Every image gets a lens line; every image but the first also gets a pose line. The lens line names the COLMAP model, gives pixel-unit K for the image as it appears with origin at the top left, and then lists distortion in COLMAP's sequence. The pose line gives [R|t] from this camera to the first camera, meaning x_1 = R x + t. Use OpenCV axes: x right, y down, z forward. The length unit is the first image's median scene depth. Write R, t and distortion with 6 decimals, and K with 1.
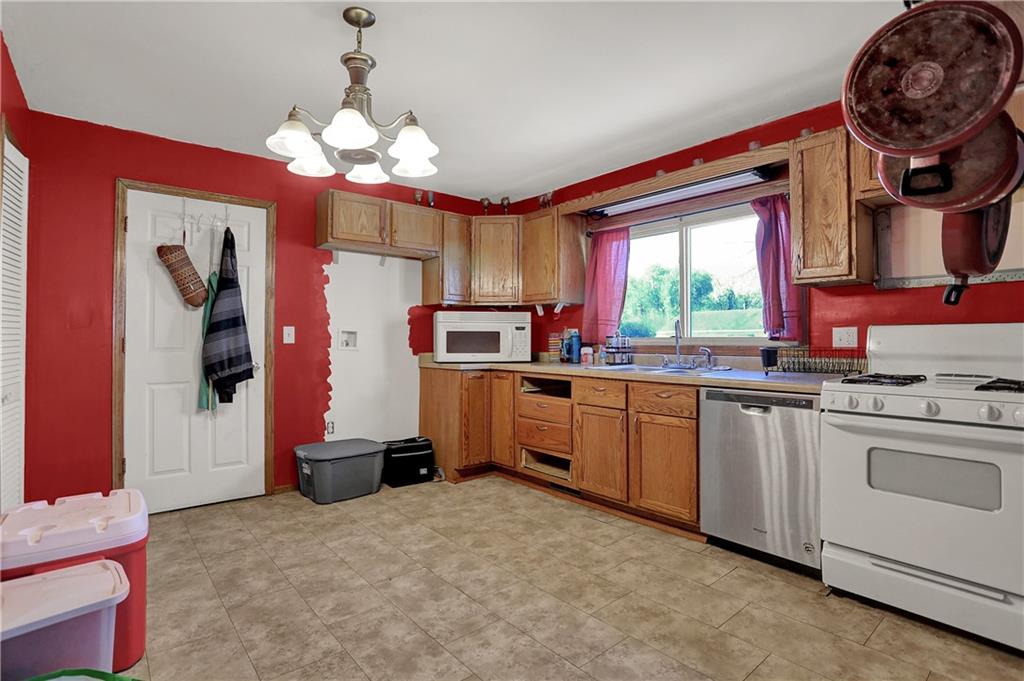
lens RADIAL K [[511.5, 0, 512.0], [0, 511.5, 340.5], [0, 0, 1]] dist [-0.073917, 0.028108]
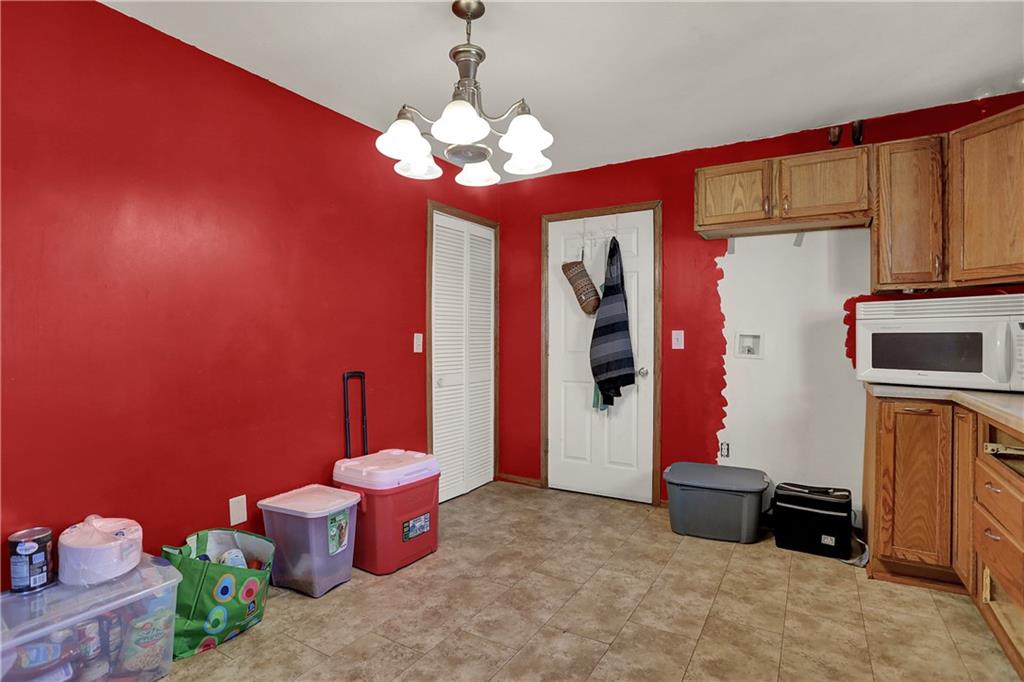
lens RADIAL K [[511.5, 0, 512.0], [0, 511.5, 341.0], [0, 0, 1]] dist [-0.073917, 0.028108]
pose [[0.315536, 0.003822, -0.948906, 0.371955], [-0.000794, 0.999993, 0.003763, -0.012856], [0.948913, -0.000434, 0.315537, 0.457243]]
